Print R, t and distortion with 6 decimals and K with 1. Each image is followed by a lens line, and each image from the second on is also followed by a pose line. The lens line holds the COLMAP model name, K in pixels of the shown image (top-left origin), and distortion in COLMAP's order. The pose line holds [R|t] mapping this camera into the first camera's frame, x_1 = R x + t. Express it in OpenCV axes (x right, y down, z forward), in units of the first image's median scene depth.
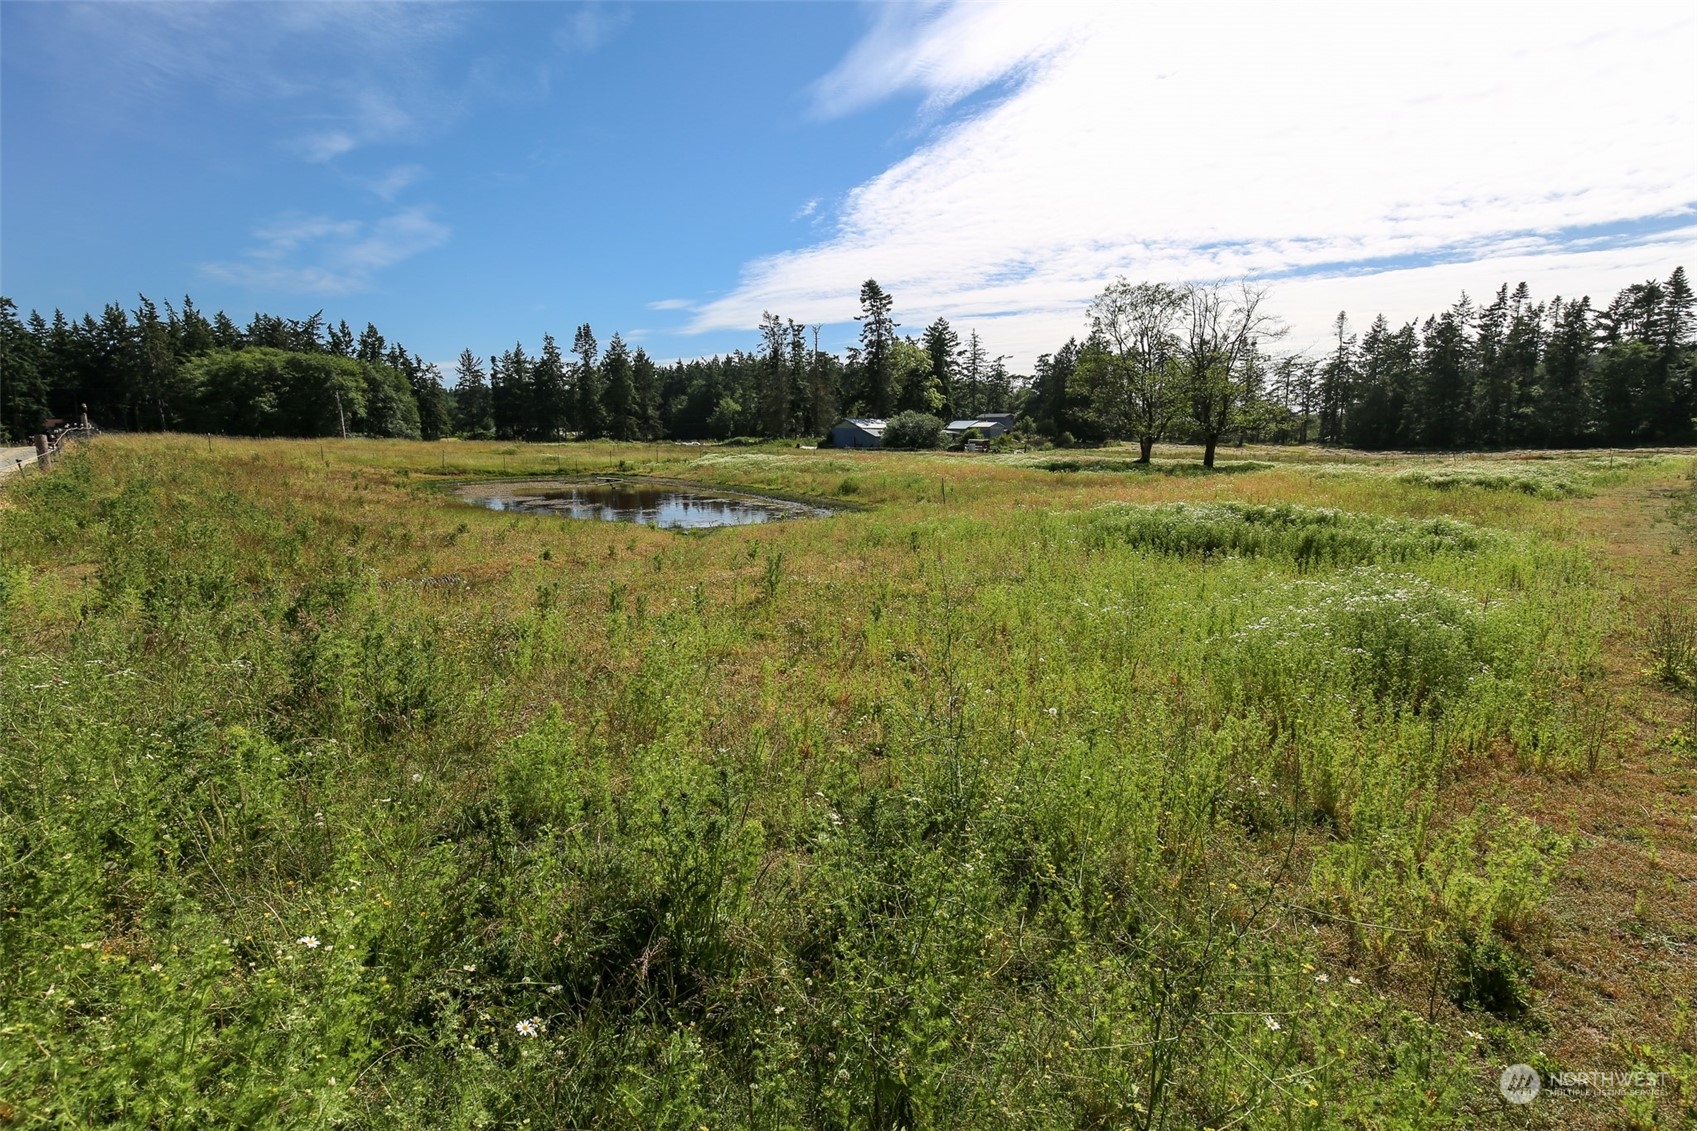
lens RADIAL K [[780.0, 0, 856.9], [0, 780.0, 577.1], [0, 0, 1]] dist [-0.011710, 0.007386]
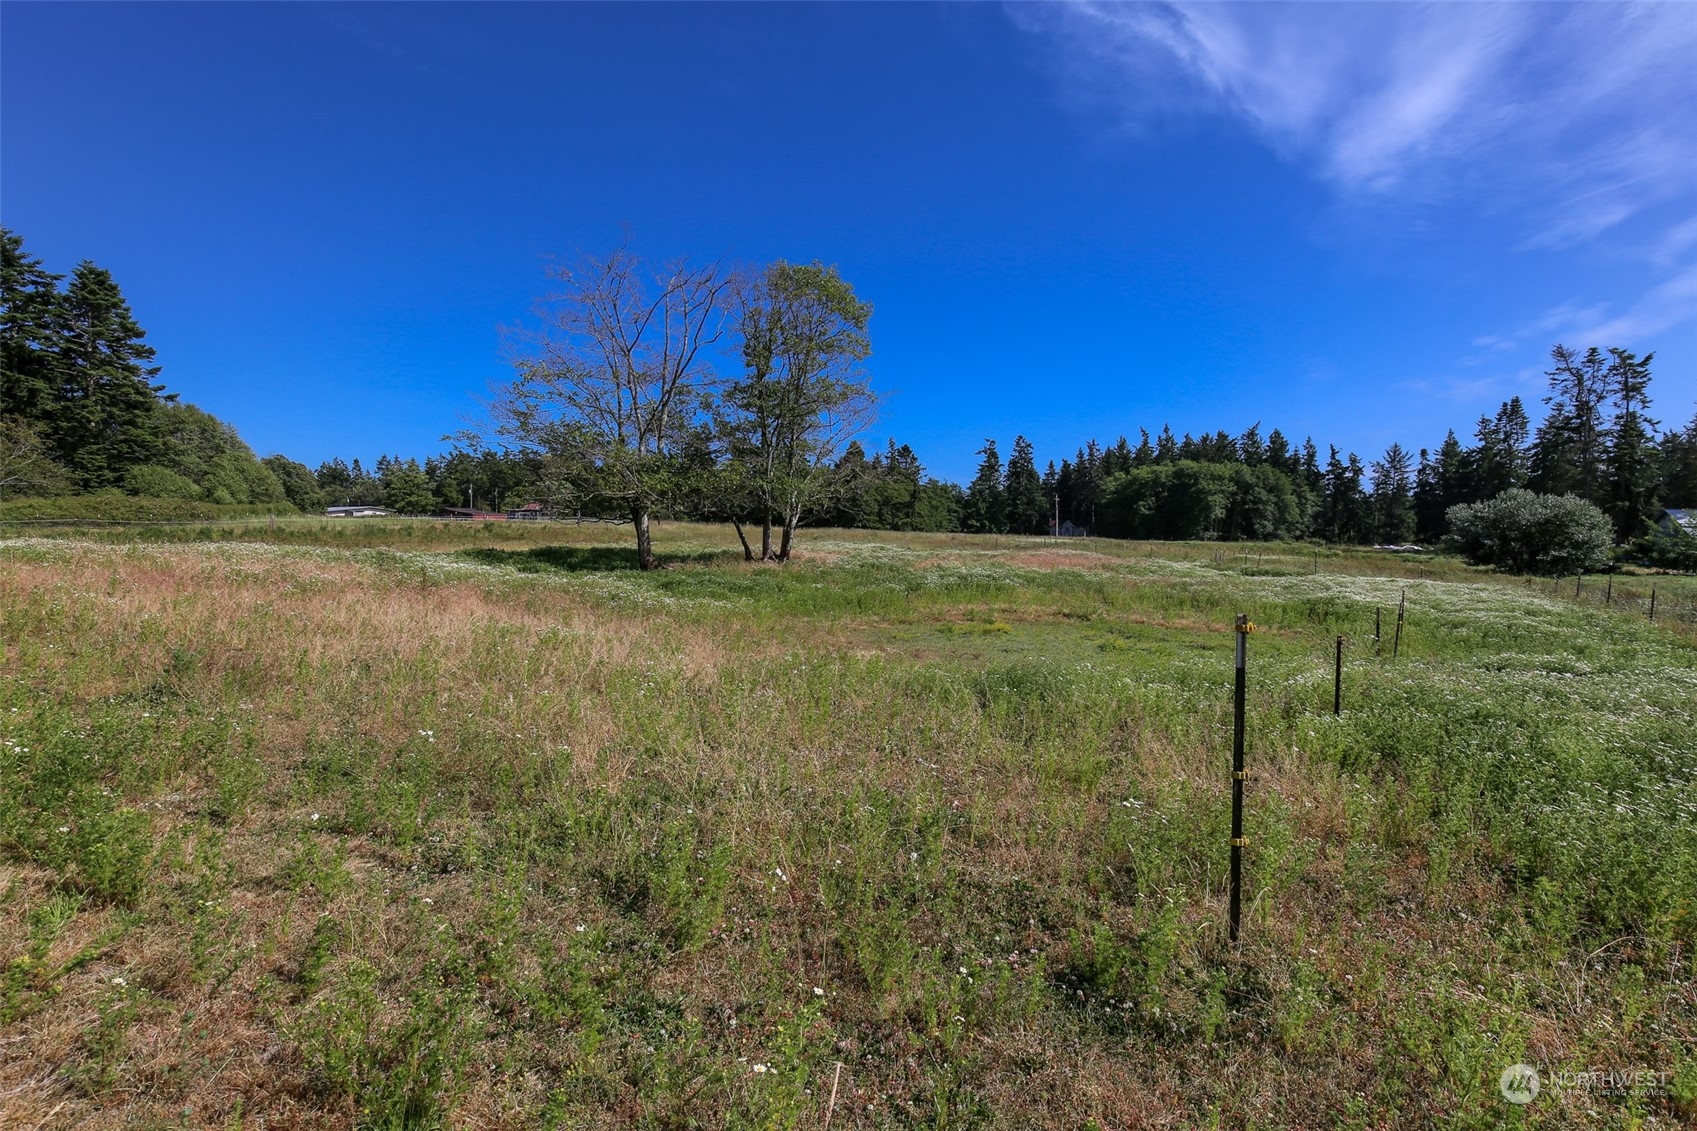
lens RADIAL K [[781.2, 0, 856.8], [0, 781.2, 580.4], [0, 0, 1]] dist [-0.012110, 0.007437]
pose [[0.283295, 0.069114, -0.956539, 2.811079], [-0.190466, 0.981587, 0.014514, -0.457022], [0.939929, 0.178076, 0.291242, 2.565095]]
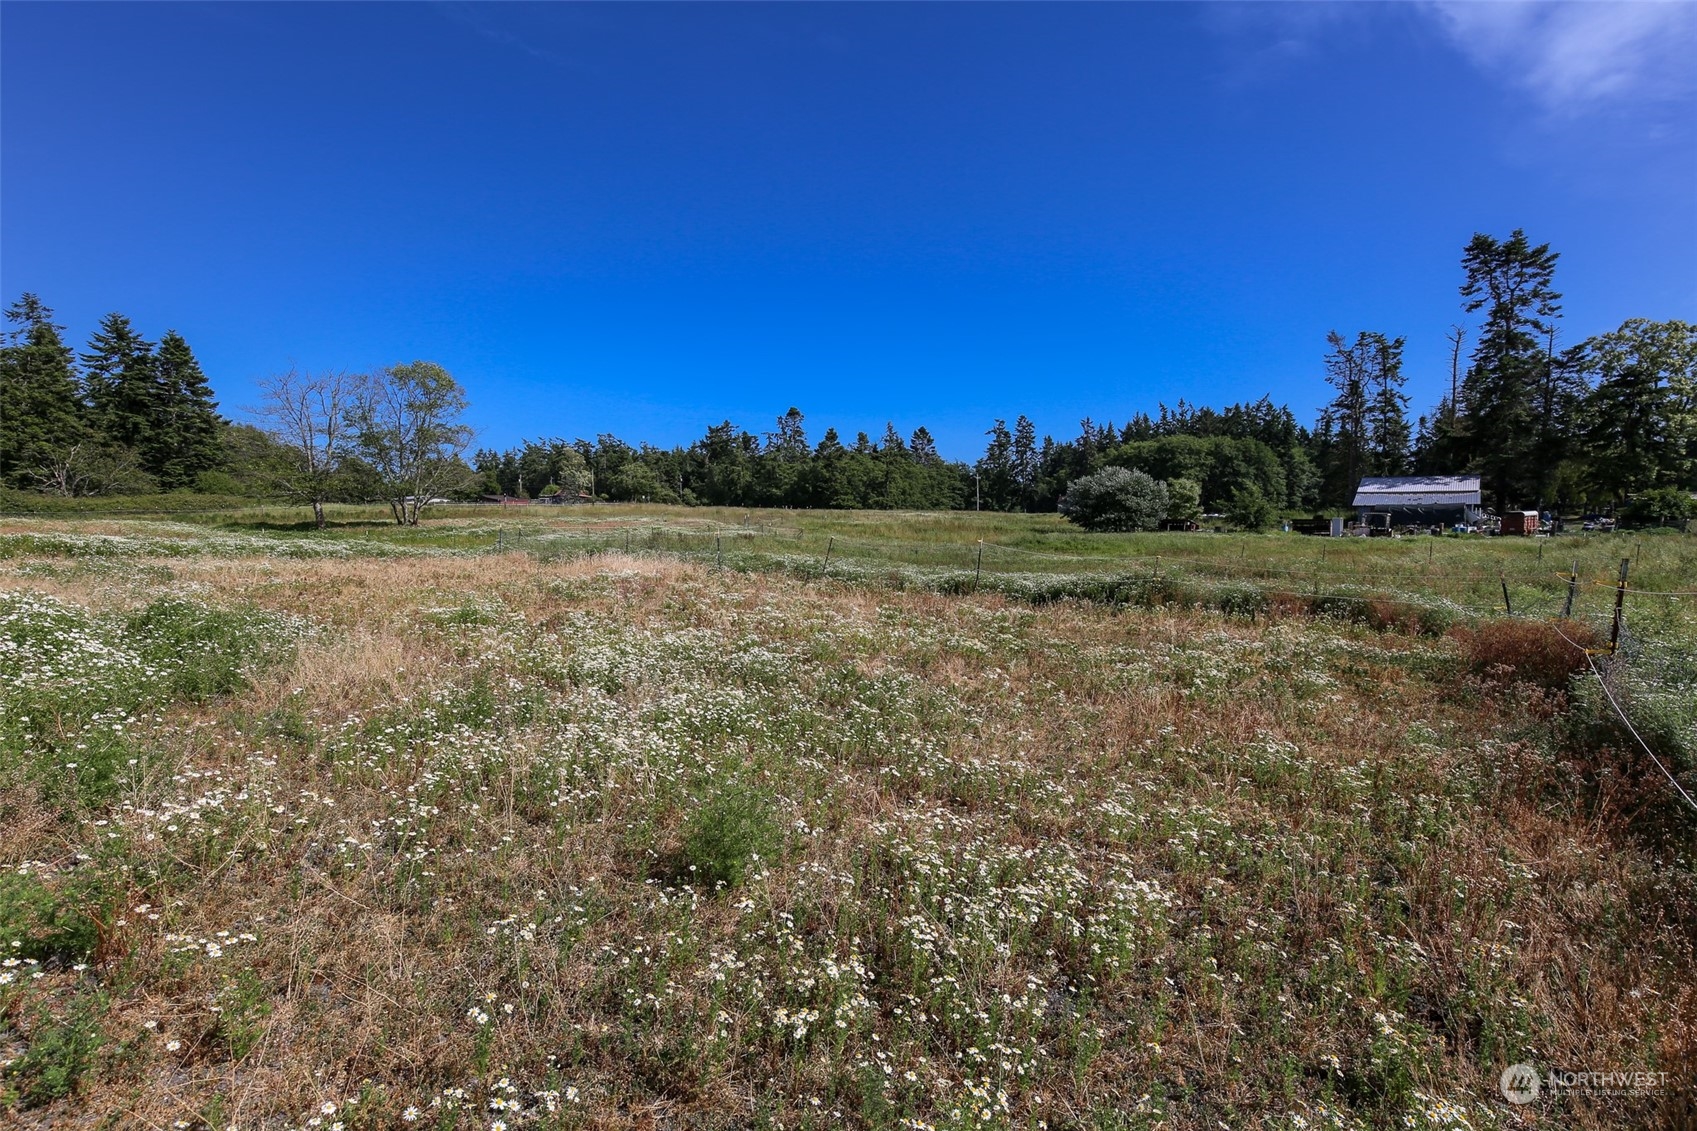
lens RADIAL K [[799.3, 0, 858.7], [0, 799.3, 598.3], [0, 0, 1]] dist [0.007109, -0.000426]
pose [[0.133354, 0.112565, -0.984655, 4.763880], [-0.180368, 0.979693, 0.087570, -0.781853], [0.974517, 0.165922, 0.150950, 4.320738]]
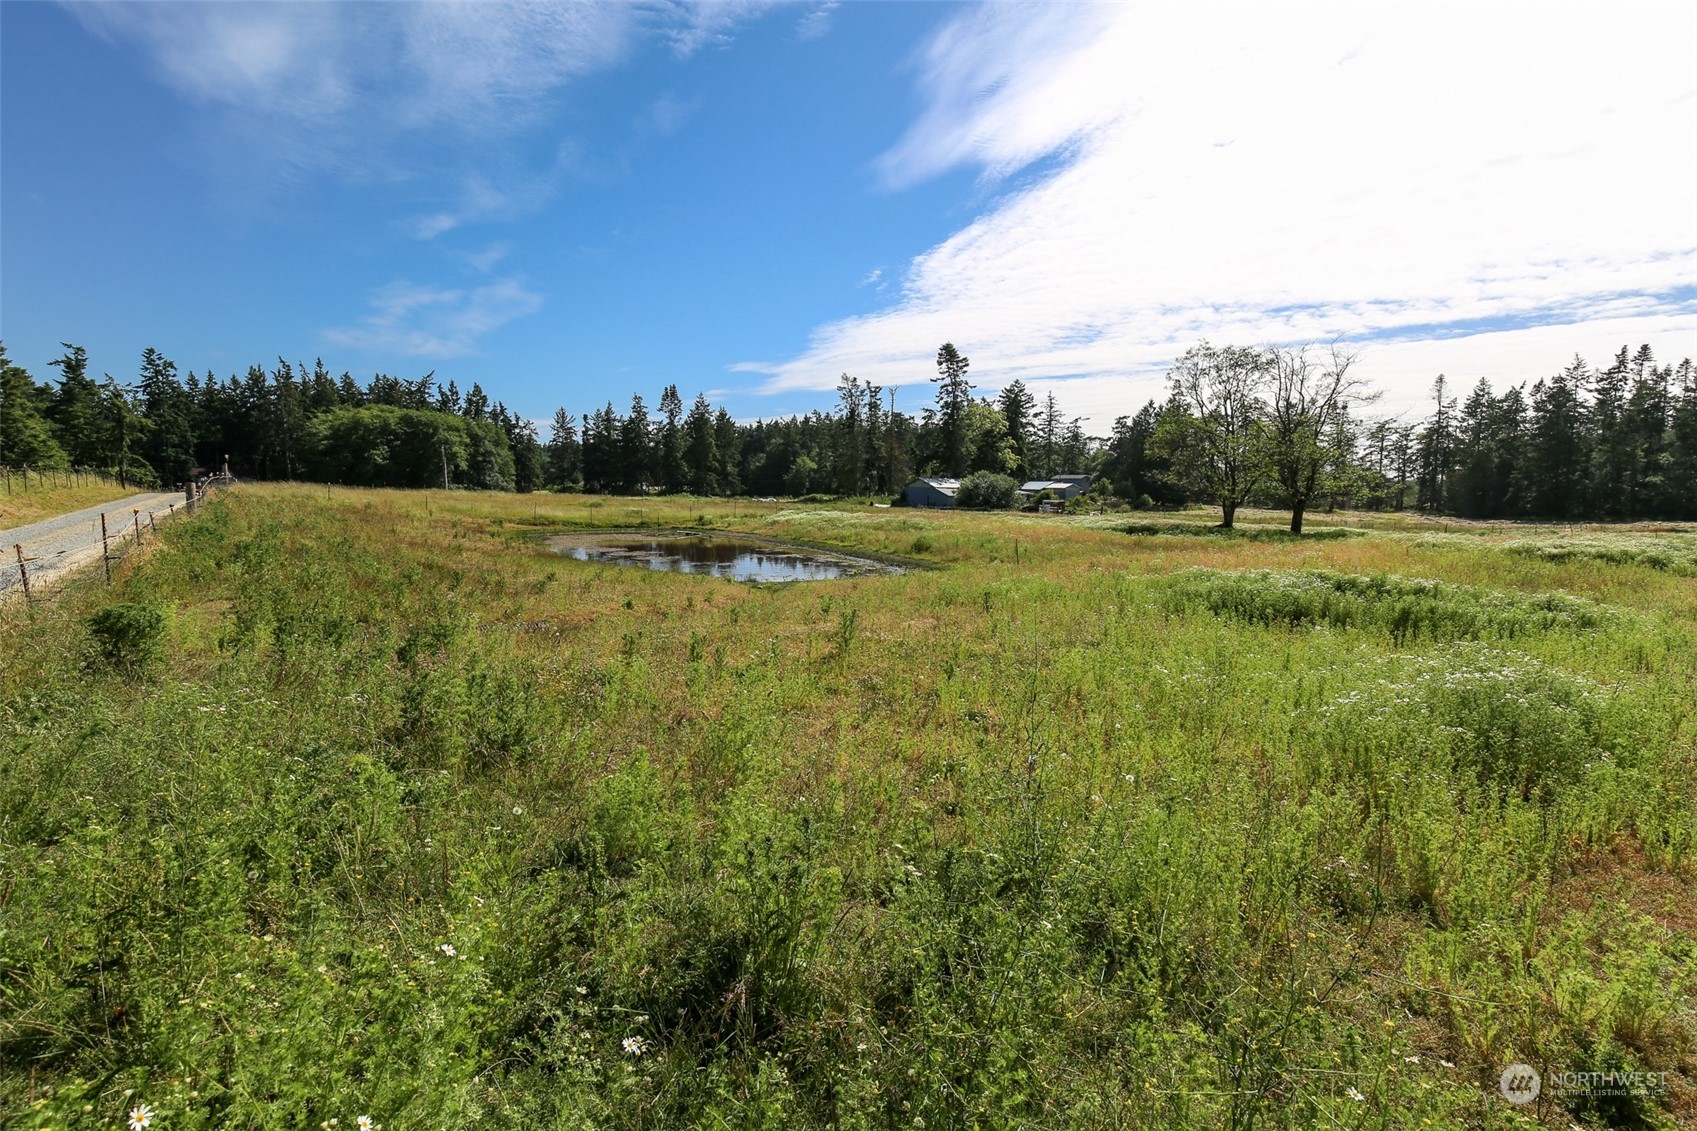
lens RADIAL K [[781.2, 0, 856.8], [0, 781.2, 580.4], [0, 0, 1]] dist [-0.012110, 0.007437]
pose [[0.995545, 0.026098, -0.090605, -0.001339], [-0.032327, 0.997163, -0.067979, 0.000064], [0.088574, 0.070605, 0.993564, -0.004237]]
